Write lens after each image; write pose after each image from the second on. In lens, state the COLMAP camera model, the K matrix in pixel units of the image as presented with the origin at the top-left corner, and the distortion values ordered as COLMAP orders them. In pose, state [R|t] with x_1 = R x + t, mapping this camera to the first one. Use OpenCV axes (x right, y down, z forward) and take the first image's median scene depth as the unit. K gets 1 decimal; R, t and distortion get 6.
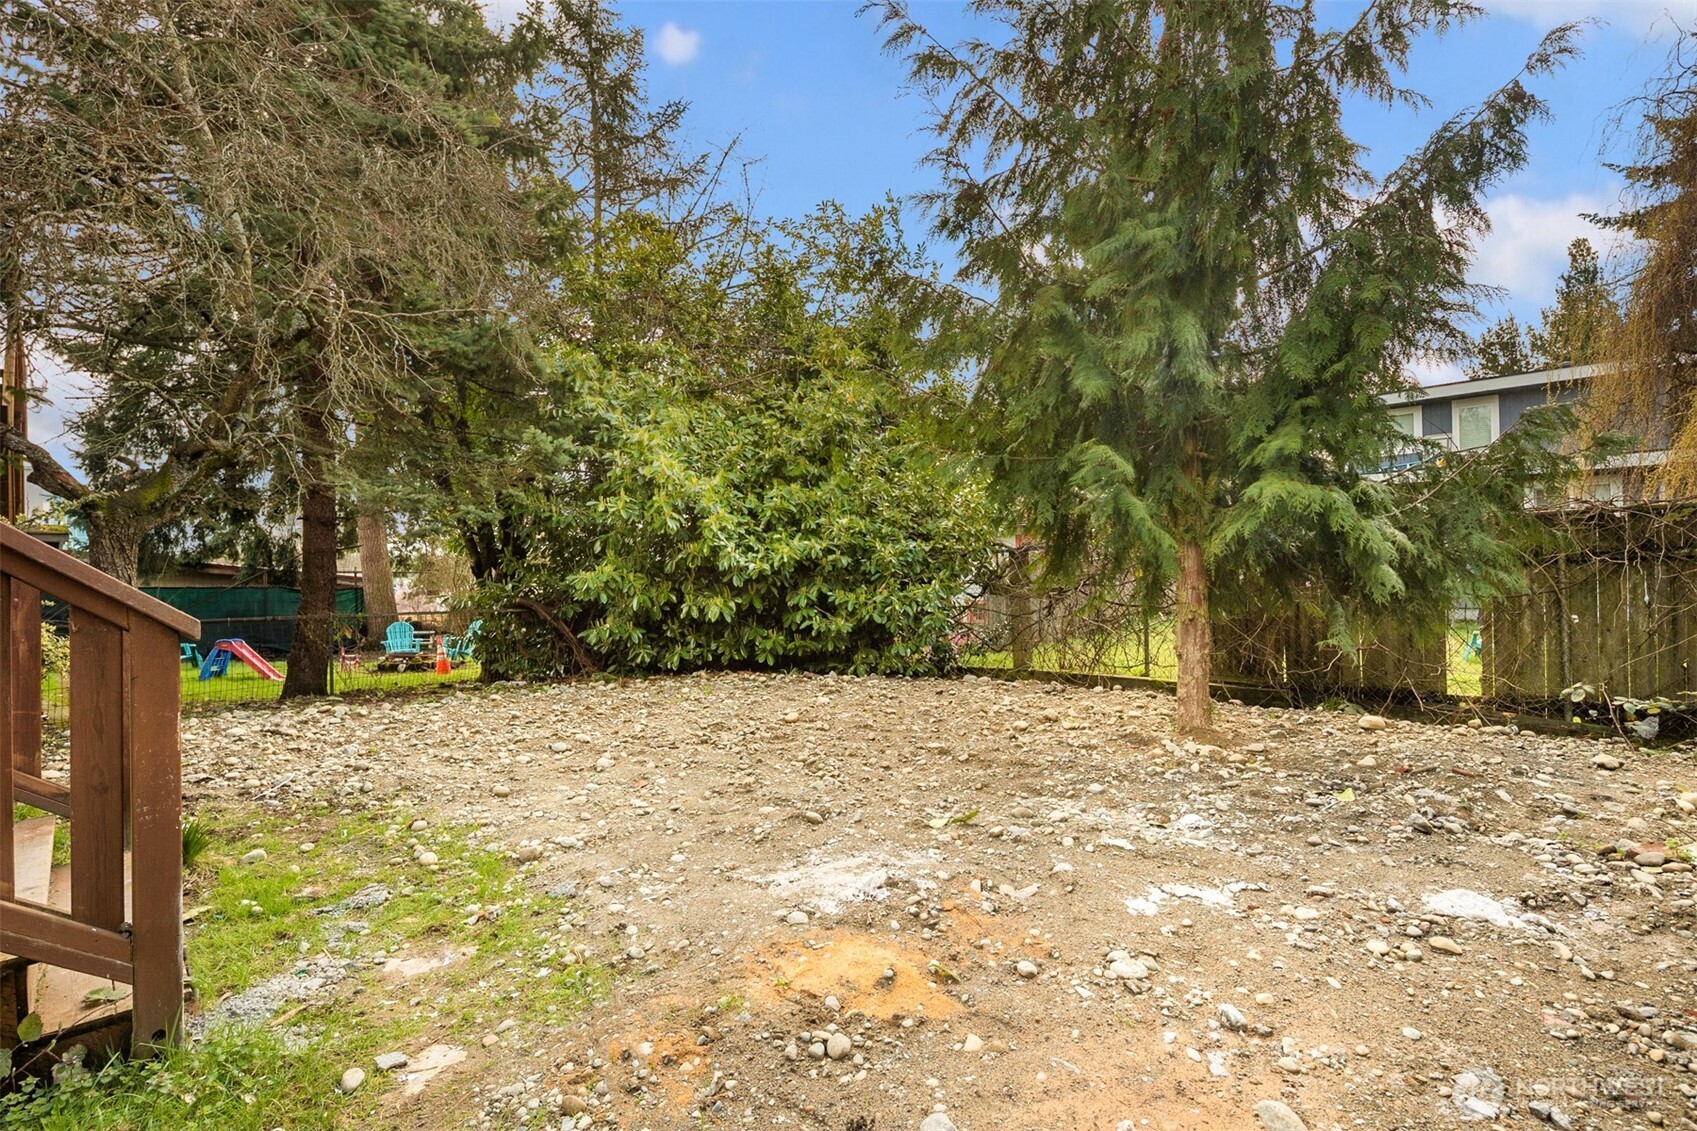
lens RADIAL K [[819.2, 0, 850.6], [0, 819.2, 562.9], [0, 0, 1]] dist [0.015534, 0.000189]
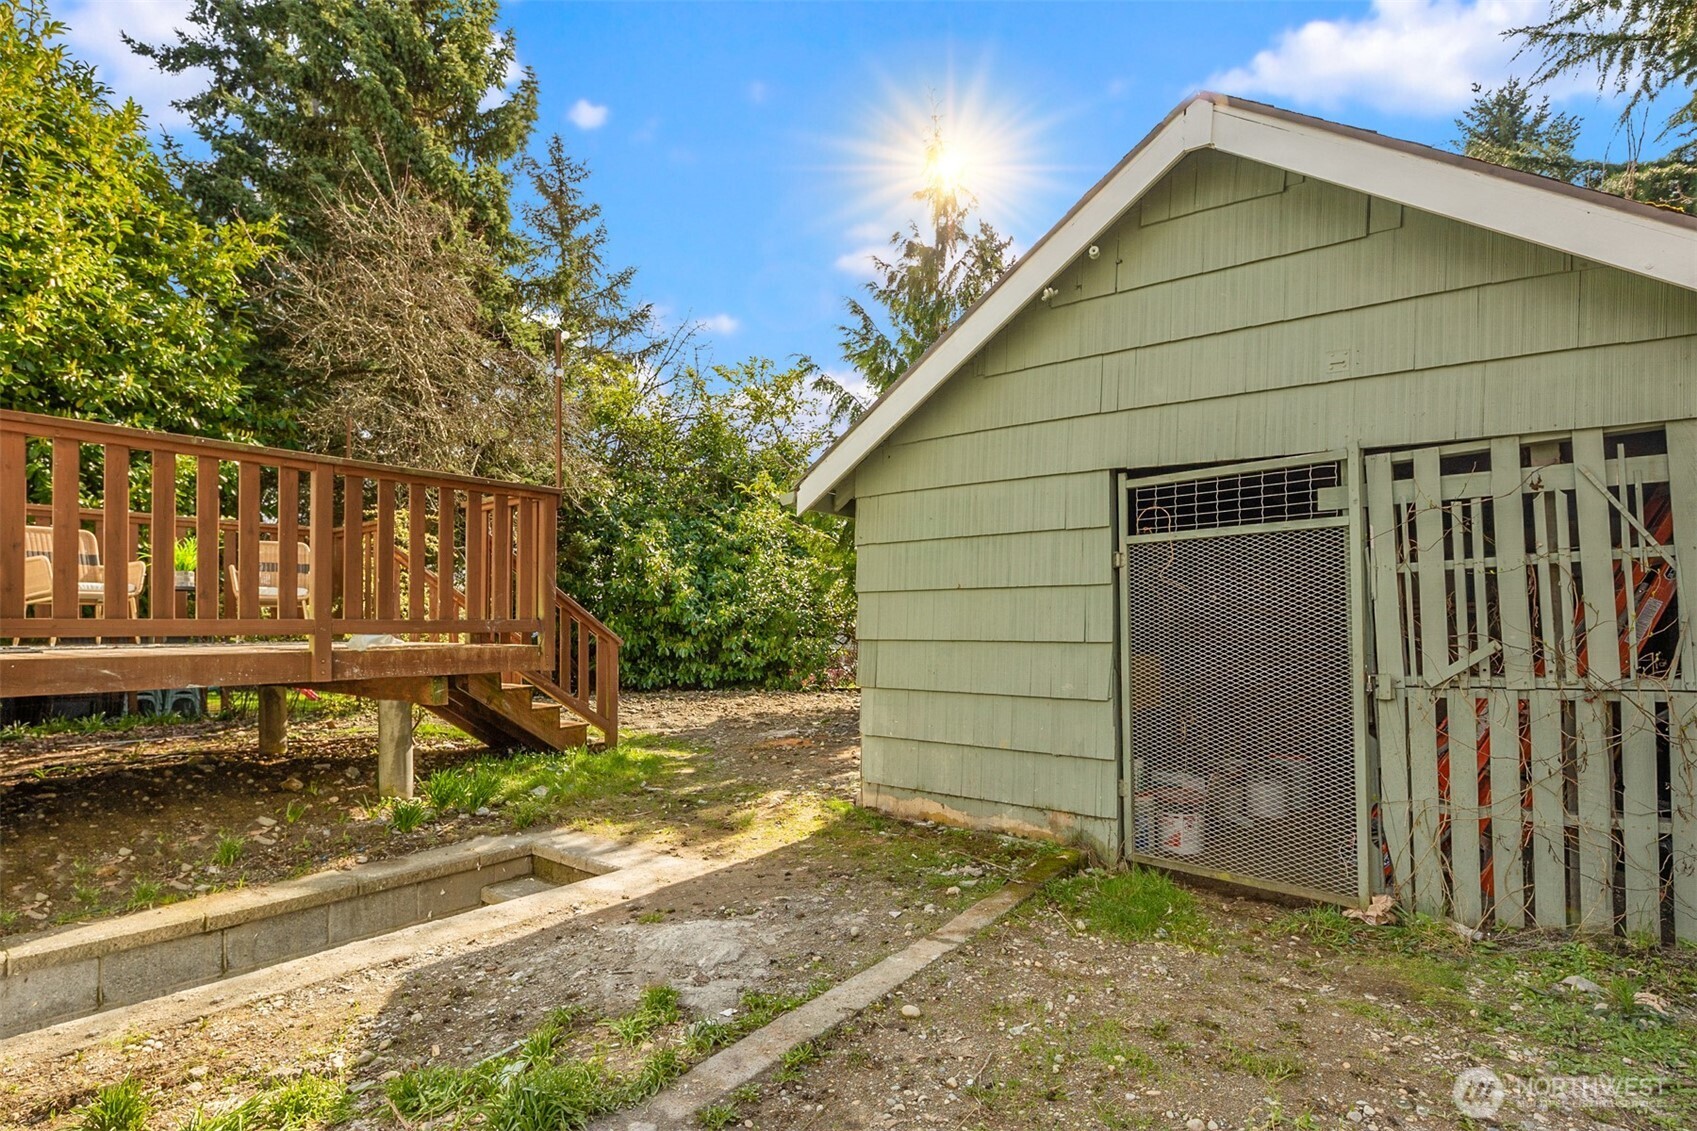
lens RADIAL K [[819.2, 0, 848.7], [0, 819.2, 578.1], [0, 0, 1]] dist [0.015534, 0.000189]
pose [[0.989928, 0.022978, 0.139698, -0.062483], [-0.016552, 0.998758, -0.046989, -0.011428], [-0.140604, 0.044204, 0.989079, -0.578258]]
